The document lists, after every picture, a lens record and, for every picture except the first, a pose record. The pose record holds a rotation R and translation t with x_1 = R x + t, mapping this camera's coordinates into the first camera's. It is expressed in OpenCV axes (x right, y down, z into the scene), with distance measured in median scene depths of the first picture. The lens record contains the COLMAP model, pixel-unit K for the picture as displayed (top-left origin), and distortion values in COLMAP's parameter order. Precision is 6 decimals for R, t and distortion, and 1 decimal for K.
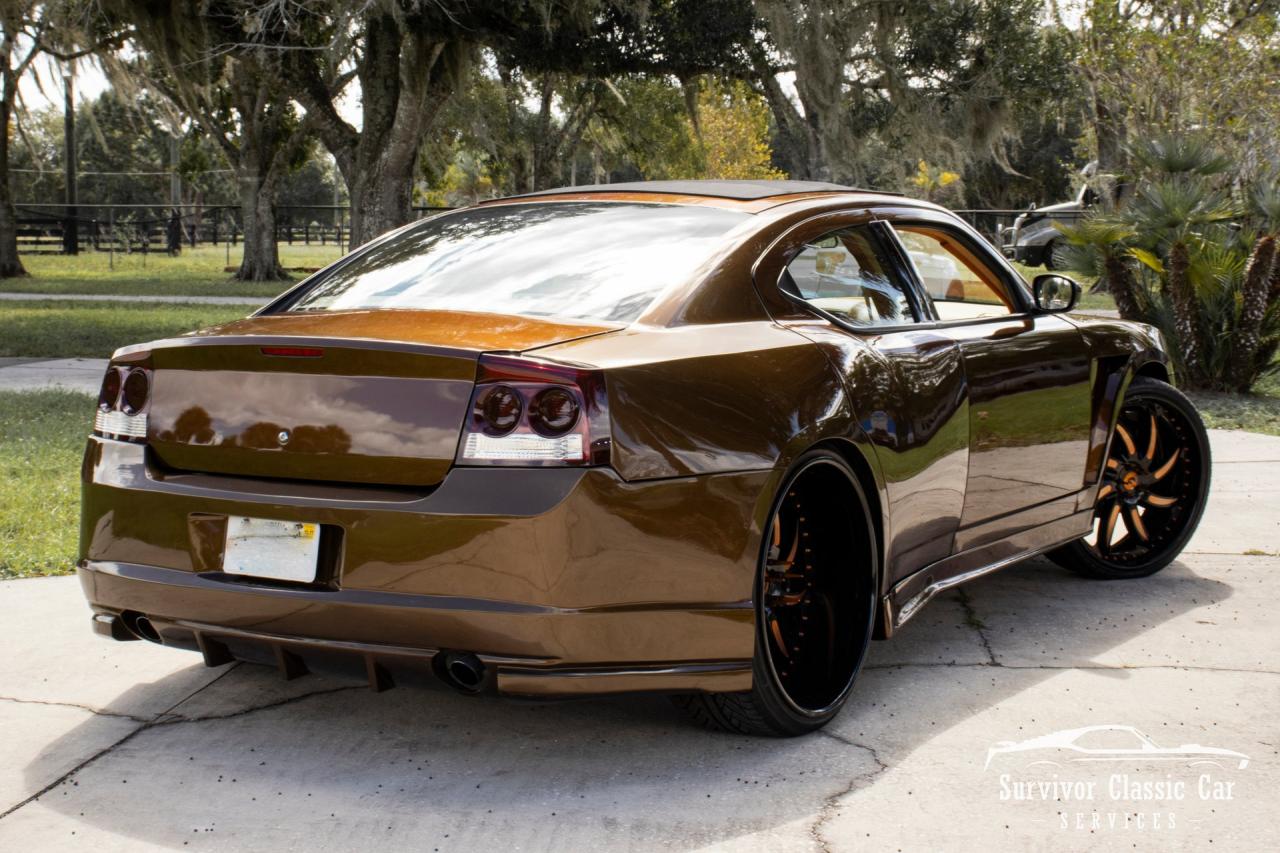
lens RADIAL K [[2201.3, 0, 648.2], [0, 2201.3, 389.4], [0, 0, 1]] dist [0.101414, 0.000000]
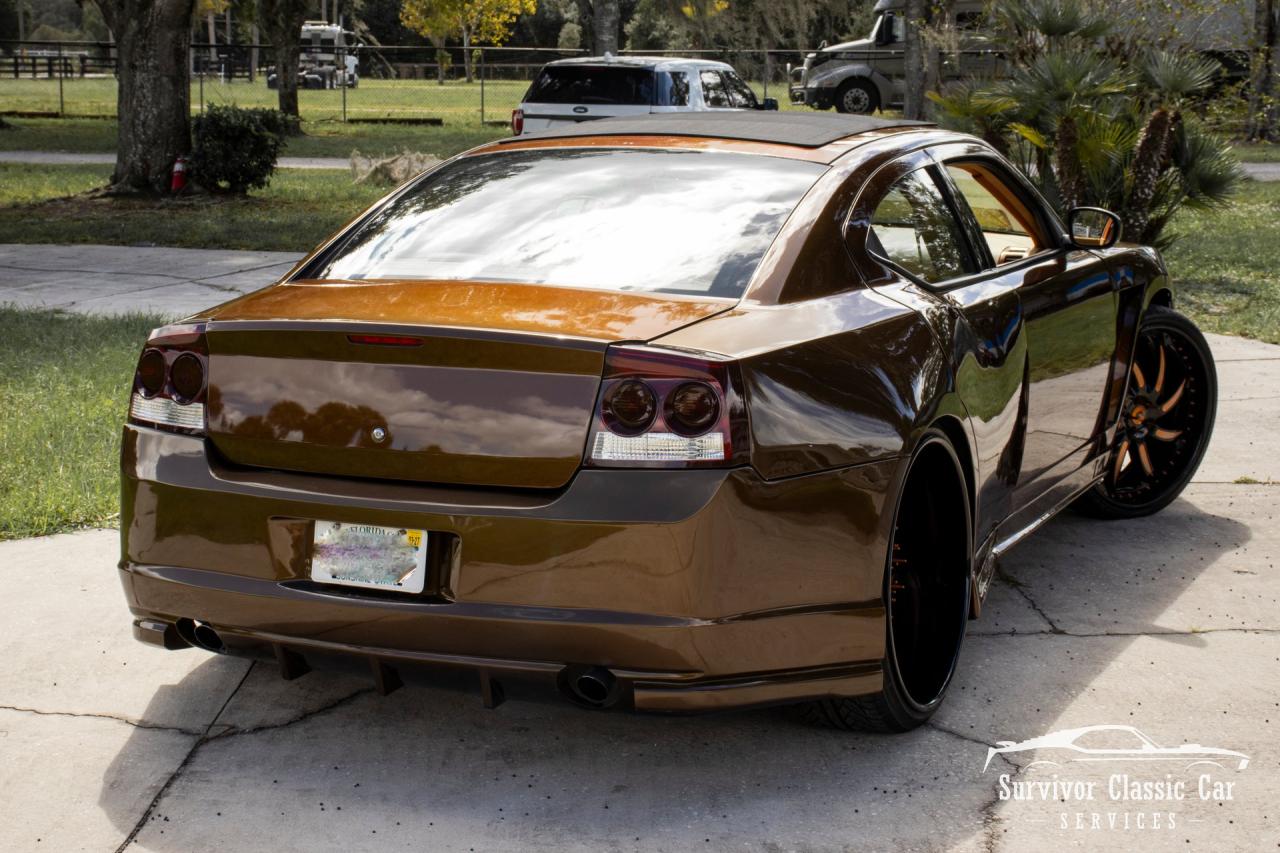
lens RADIAL K [[2389.5, 0, 648.3], [0, 2389.5, 424.0], [0, 0, 1]] dist [0.181879, 0.000000]
pose [[0.993148, -0.018211, 0.115433, -0.111362], [0.008849, 0.996667, 0.081100, -0.041029], [-0.116525, -0.079523, 0.989999, 0.003063]]
